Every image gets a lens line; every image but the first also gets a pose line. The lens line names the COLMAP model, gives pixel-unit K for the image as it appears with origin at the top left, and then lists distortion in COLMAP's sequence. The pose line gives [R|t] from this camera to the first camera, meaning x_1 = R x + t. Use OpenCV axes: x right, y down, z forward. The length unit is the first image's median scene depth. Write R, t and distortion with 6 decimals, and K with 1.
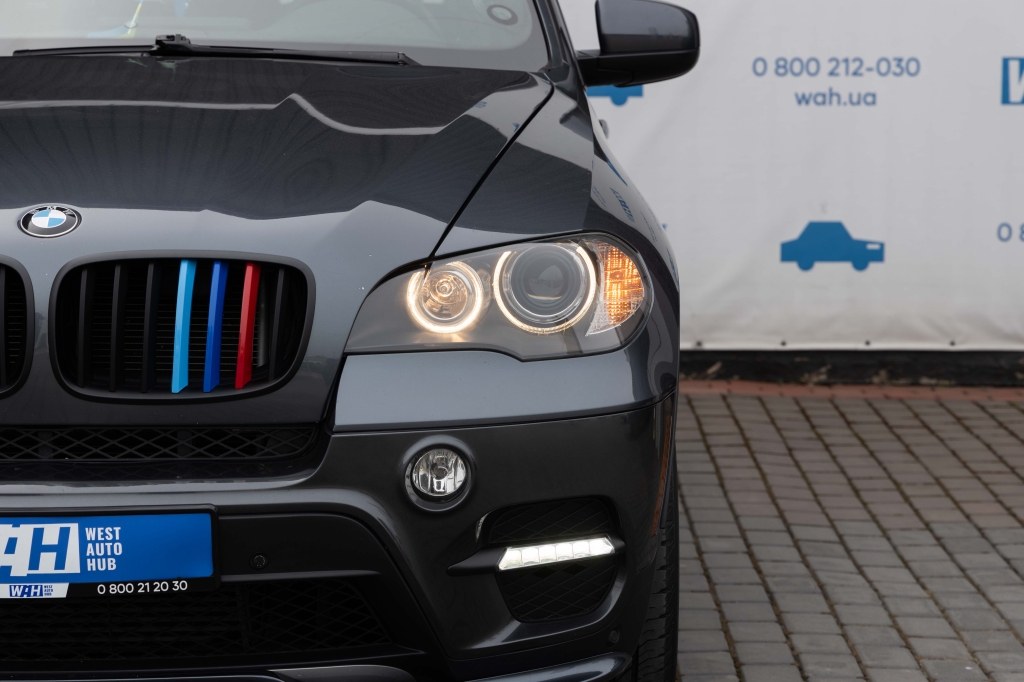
lens RADIAL K [[2480.6, 0, 477.8], [0, 2480.6, 400.6], [0, 0, 1]] dist [0.009676, 0.000000]
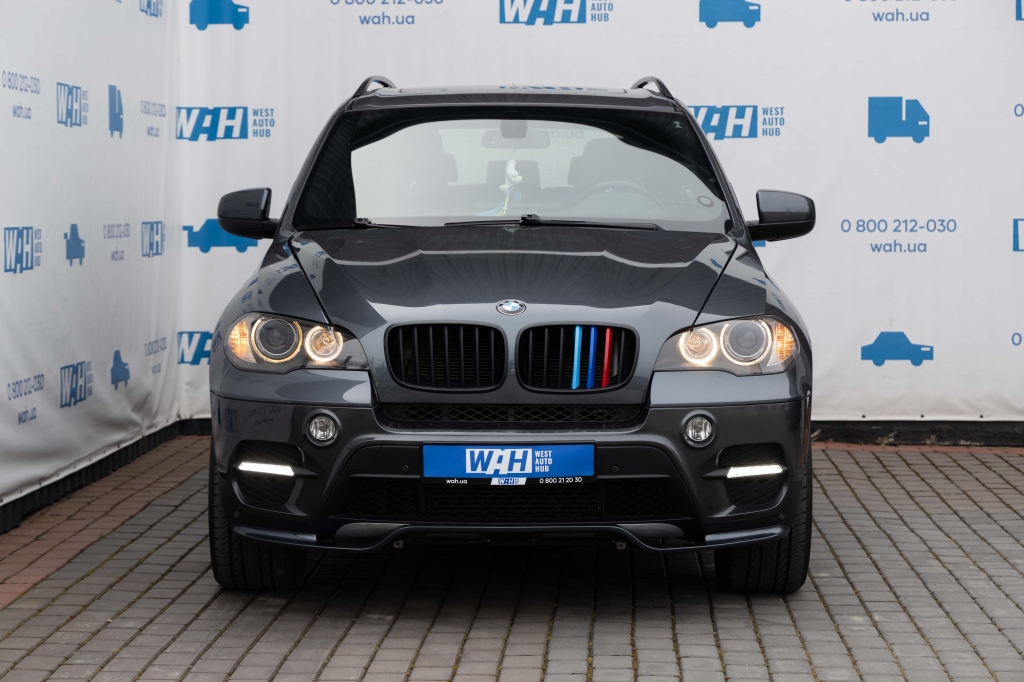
lens RADIAL K [[2480.6, 0, 488.4], [0, 2480.6, 413.7], [0, 0, 1]] dist [0.009676, 0.000000]
pose [[0.999656, -0.000673, -0.026235, -0.126719], [-0.000743, 0.998544, -0.053941, 0.118835], [0.026233, 0.053942, 0.998199, -0.990834]]
